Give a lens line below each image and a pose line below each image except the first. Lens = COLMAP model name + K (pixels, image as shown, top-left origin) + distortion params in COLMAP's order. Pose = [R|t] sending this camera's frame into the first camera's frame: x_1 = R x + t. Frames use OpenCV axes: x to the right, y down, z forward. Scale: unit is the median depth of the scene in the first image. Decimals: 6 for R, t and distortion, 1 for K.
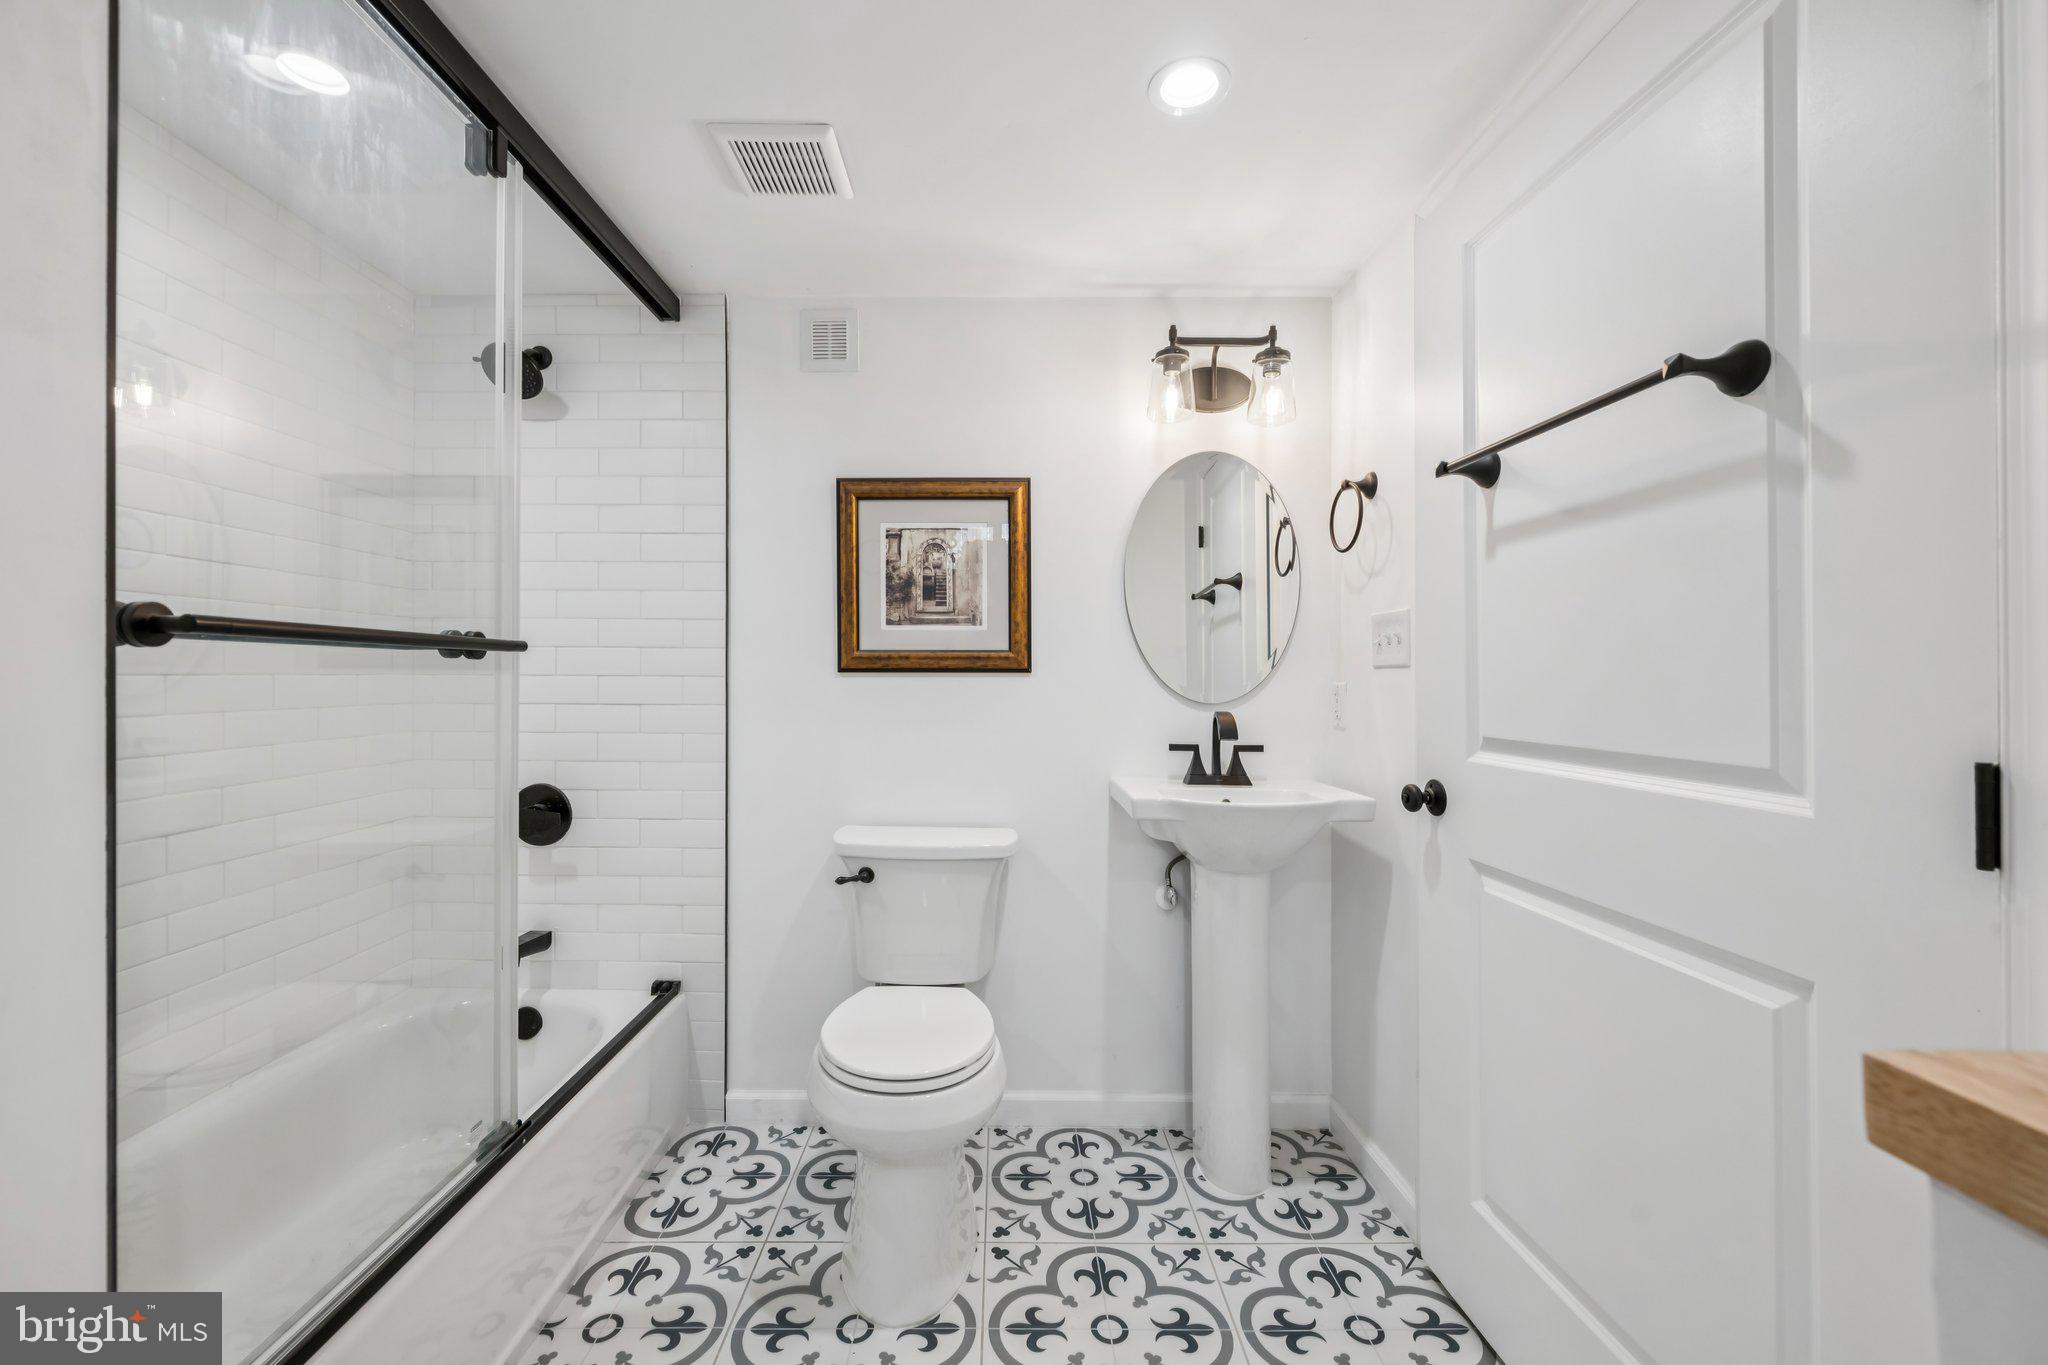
lens RADIAL K [[811.2, 0, 1011.5], [0, 811.2, 680.7], [0, 0, 1]] dist [-0.002100, -0.000272]
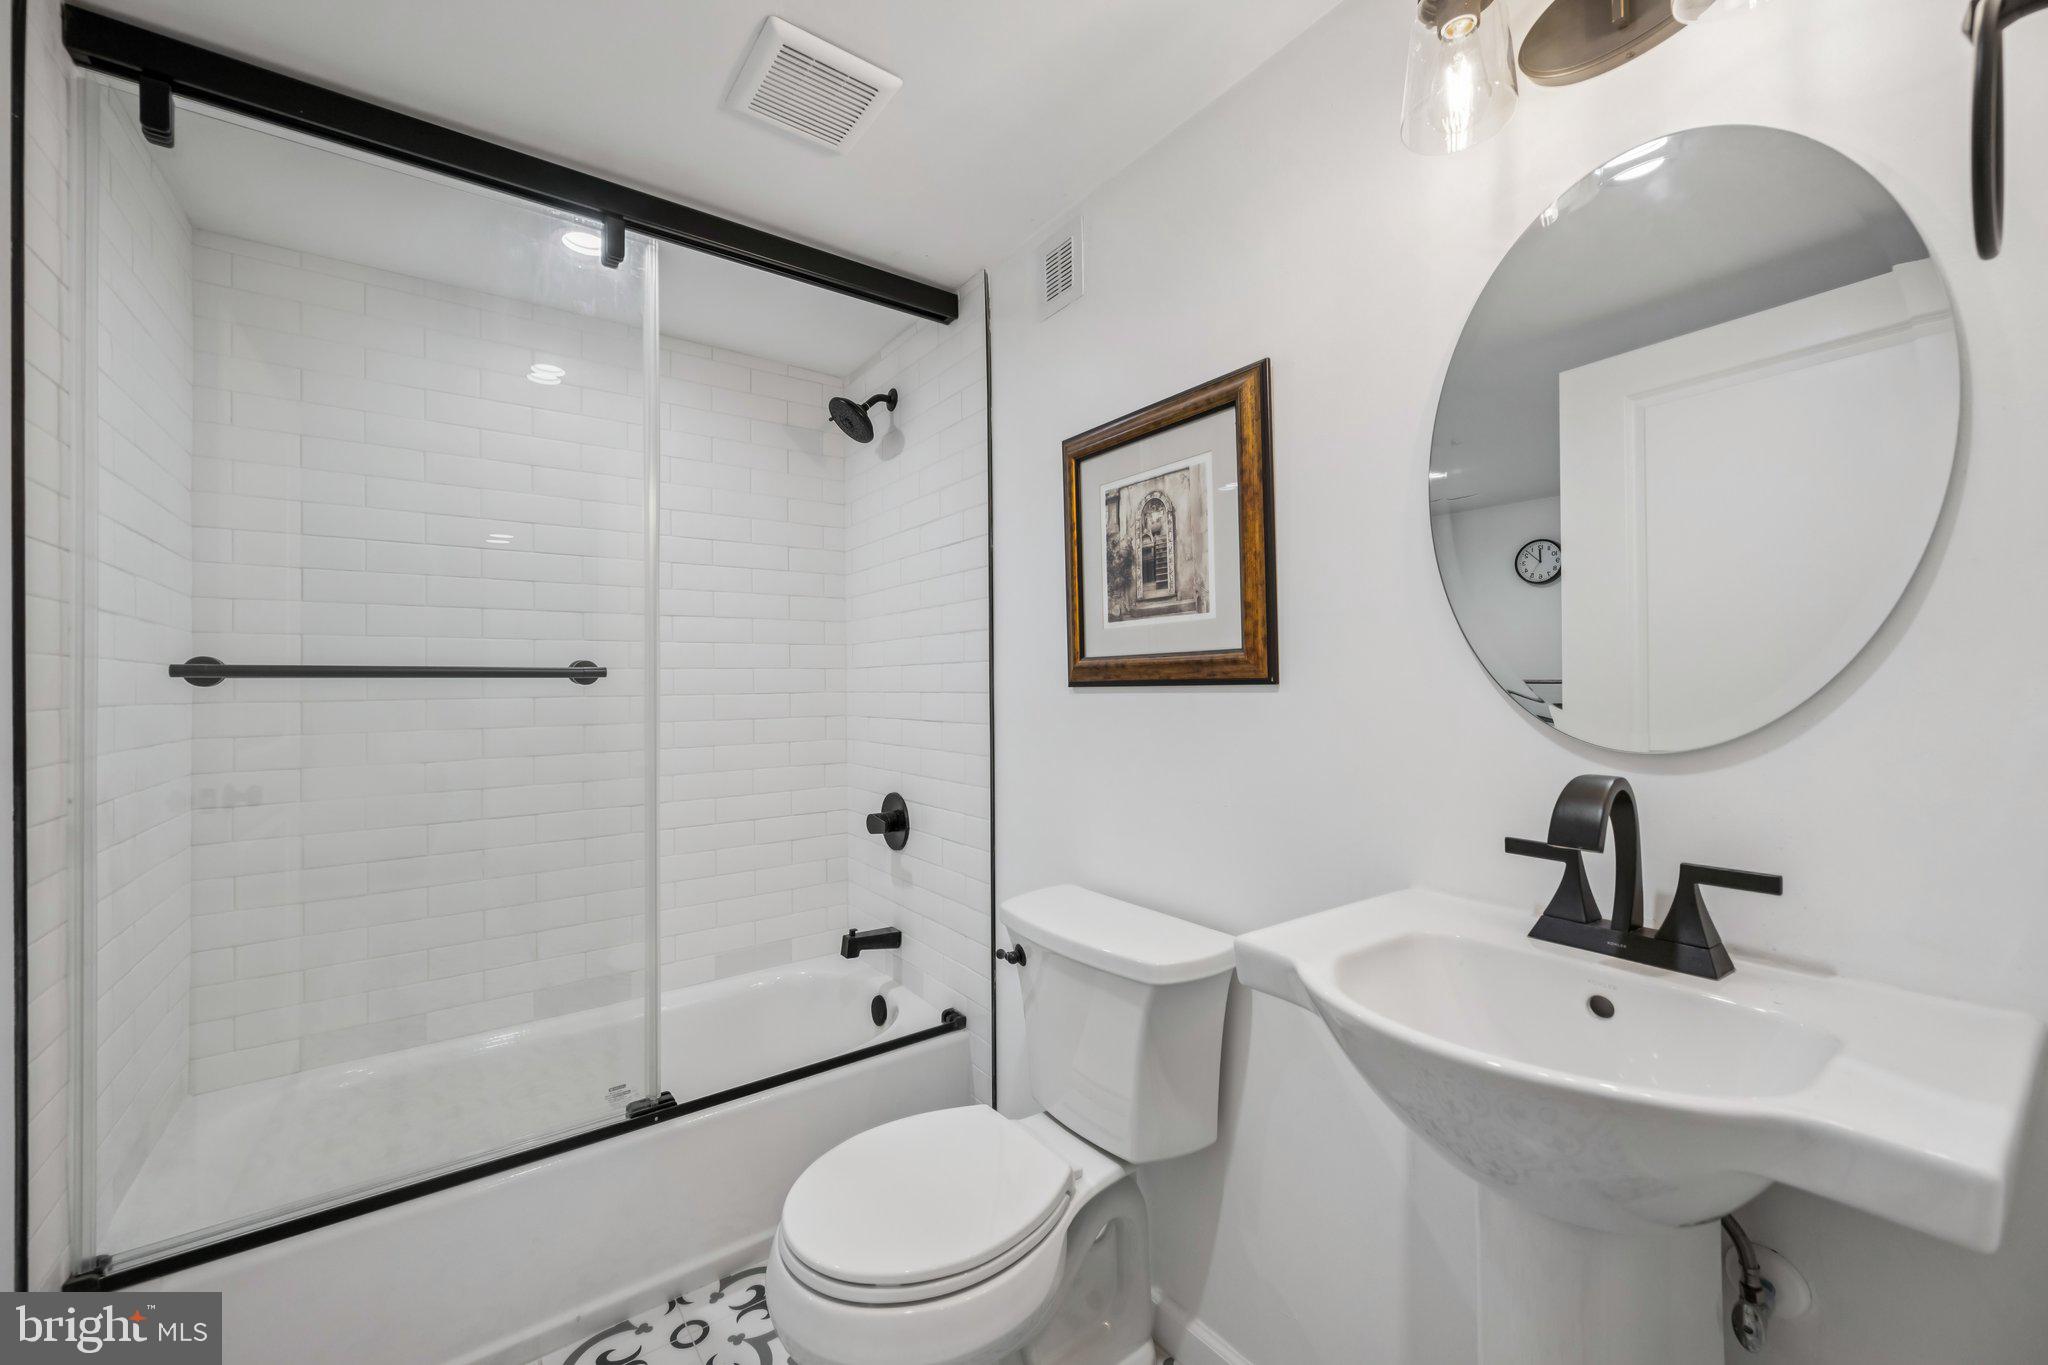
lens RADIAL K [[811.2, 0, 1024.8], [0, 811.2, 686.4], [0, 0, 1]] dist [-0.002100, -0.000272]
pose [[0.594154, -0.009242, -0.804298, 0.394538], [0.009087, 0.999947, -0.004777, -0.007465], [0.804300, -0.004471, 0.594207, 0.499843]]
